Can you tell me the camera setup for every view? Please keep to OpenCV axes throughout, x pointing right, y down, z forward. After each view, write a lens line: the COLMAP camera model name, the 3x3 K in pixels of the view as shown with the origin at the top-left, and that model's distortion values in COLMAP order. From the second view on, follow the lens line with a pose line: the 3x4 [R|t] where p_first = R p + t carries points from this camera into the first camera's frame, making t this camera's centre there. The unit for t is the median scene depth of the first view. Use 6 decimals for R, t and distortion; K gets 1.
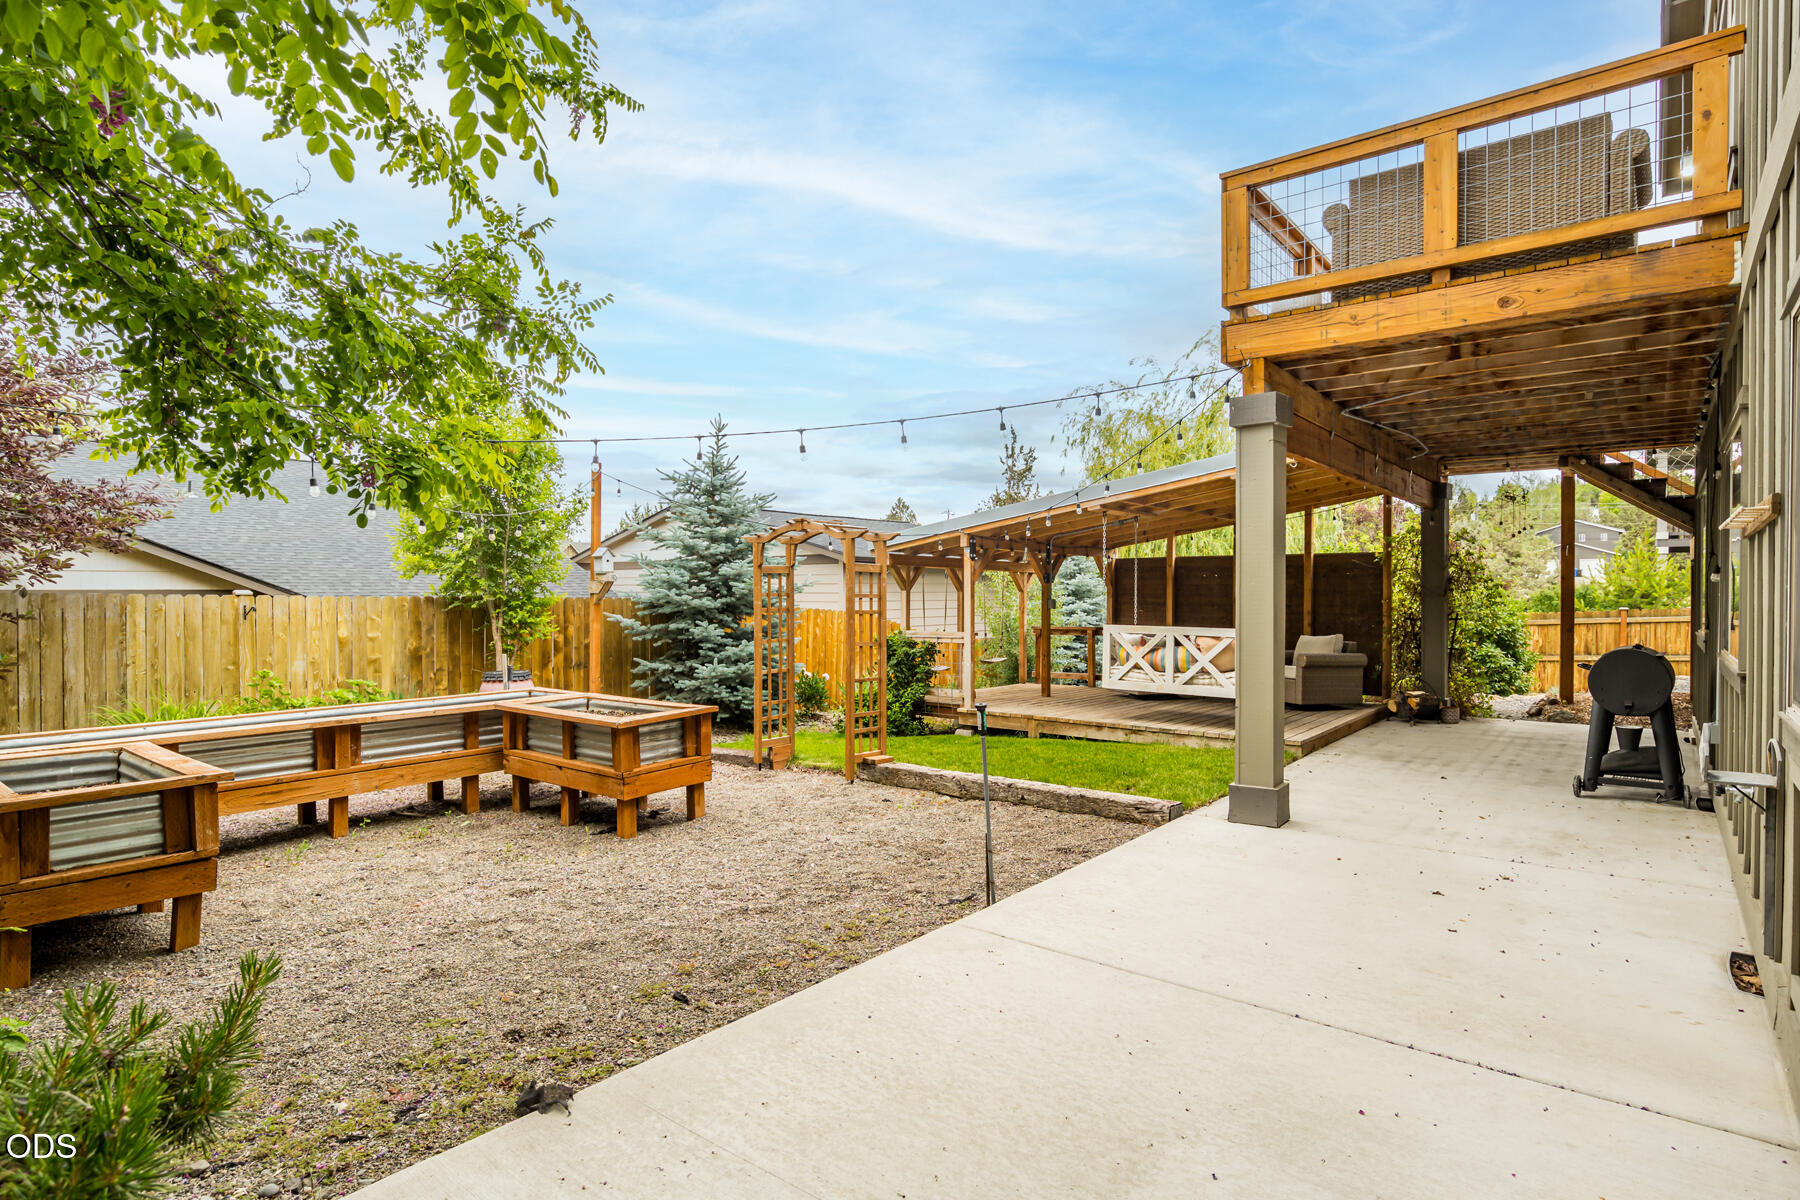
lens RADIAL K [[913.5, 0, 899.4], [0, 913.5, 600.0], [0, 0, 1]] dist [-0.015246, 0.006814]
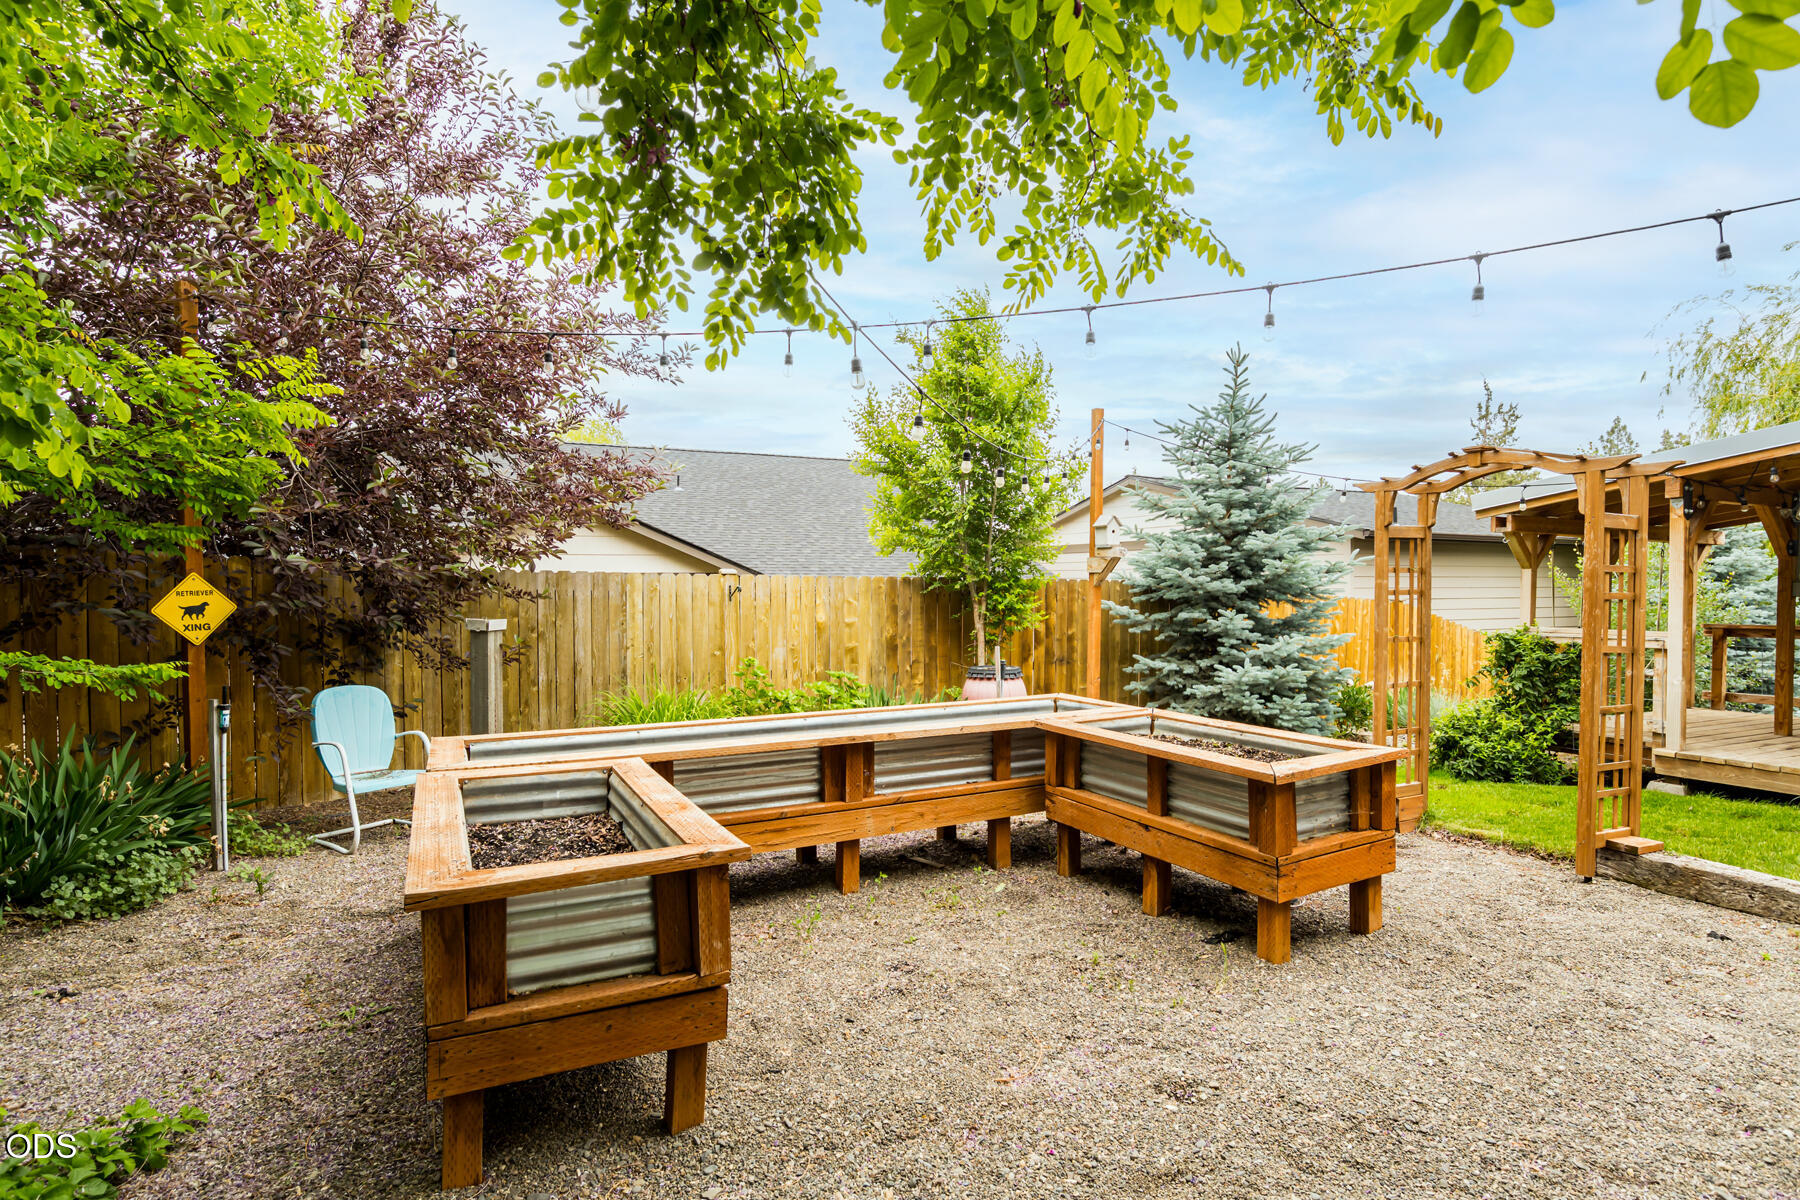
lens RADIAL K [[913.5, 0, 903.4], [0, 913.5, 602.0], [0, 0, 1]] dist [-0.015246, 0.006814]
pose [[0.913166, 0.008797, -0.407494, -0.169779], [-0.003595, 0.999902, 0.013530, 0.008292], [0.407573, -0.010891, 0.913108, 0.210620]]
